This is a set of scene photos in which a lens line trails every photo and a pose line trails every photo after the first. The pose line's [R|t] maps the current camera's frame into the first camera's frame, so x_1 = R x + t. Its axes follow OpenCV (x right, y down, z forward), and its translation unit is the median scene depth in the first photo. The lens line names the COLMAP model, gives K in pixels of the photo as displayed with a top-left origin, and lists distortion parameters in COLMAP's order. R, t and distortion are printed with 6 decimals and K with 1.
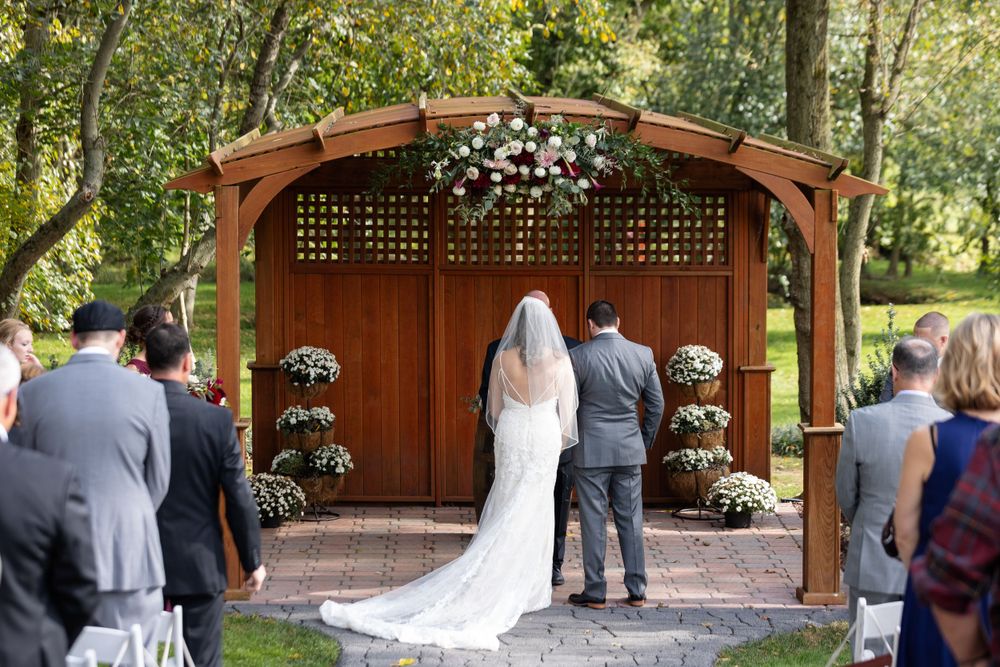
lens RADIAL K [[3588.0, 0, 530.4], [0, 3588.0, 276.5], [0, 0, 1]] dist [0.187195, 0.000000]
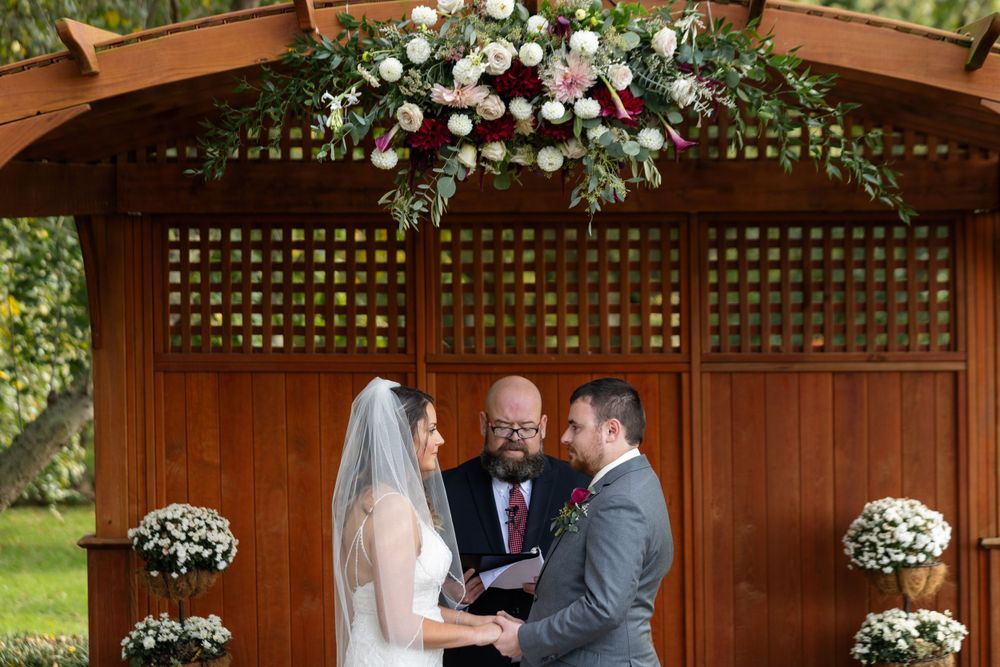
lens RADIAL K [[3030.9, 0, 508.6], [0, 3030.9, 325.5], [0, 0, 1]] dist [0.091563, 0.000000]
pose [[0.996674, -0.010483, -0.080810, 0.025110], [0.006351, 0.998667, -0.051220, 0.016375], [0.081239, 0.050537, 0.995413, 0.547775]]
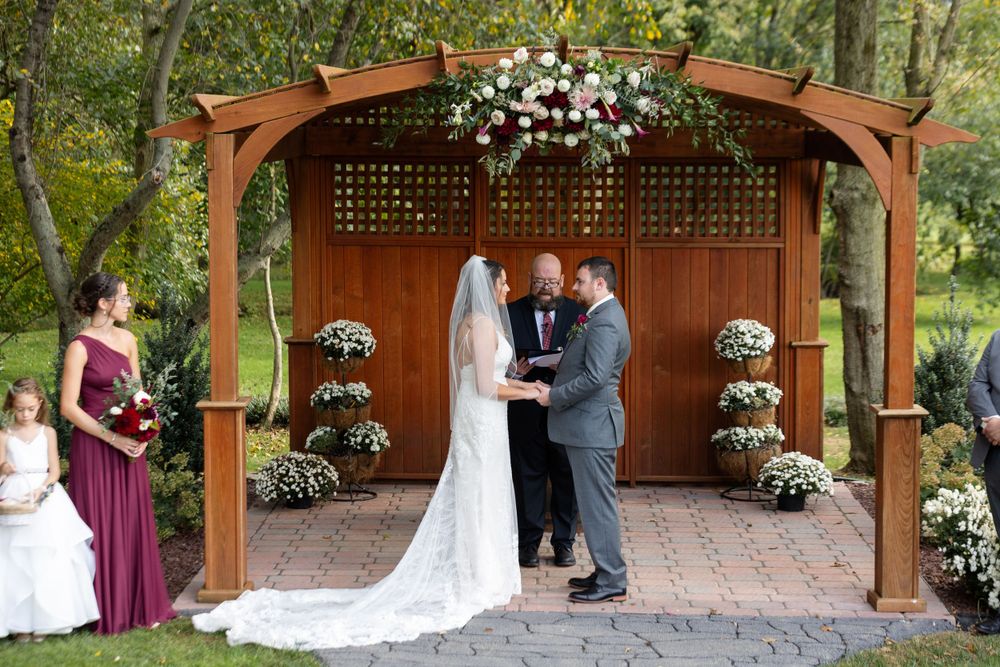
lens RADIAL K [[2144.5, 0, 498.7], [0, 2144.5, 321.7], [0, 0, 1]] dist [0.115755, 0.000000]
pose [[0.998542, 0.001164, -0.053972, 0.011087], [-0.000563, 0.999938, 0.011147, 0.013527], [0.053982, -0.011100, 0.998480, 0.427143]]
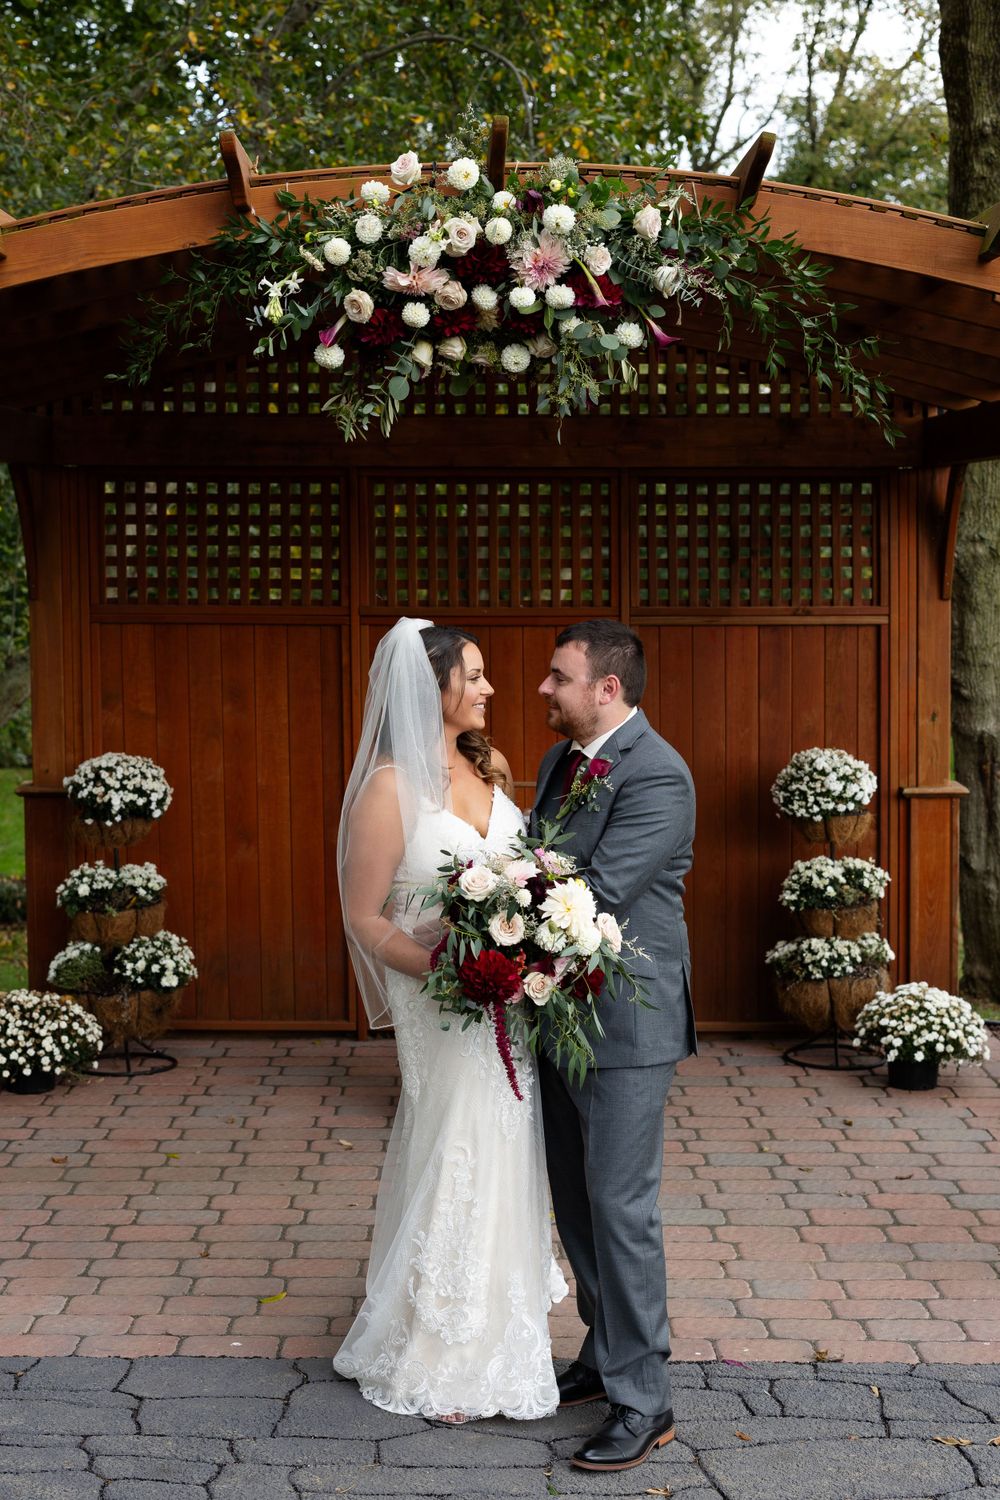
lens RADIAL K [[2188.5, 0, 486.9], [0, 2188.5, 715.2], [0, 0, 1]] dist [0.017794, 0.000000]
pose [[0.999328, -0.005229, -0.036293, 0.006601], [0.004553, 0.999815, -0.018680, 0.020315], [0.036384, 0.018503, 0.999167, 0.672532]]
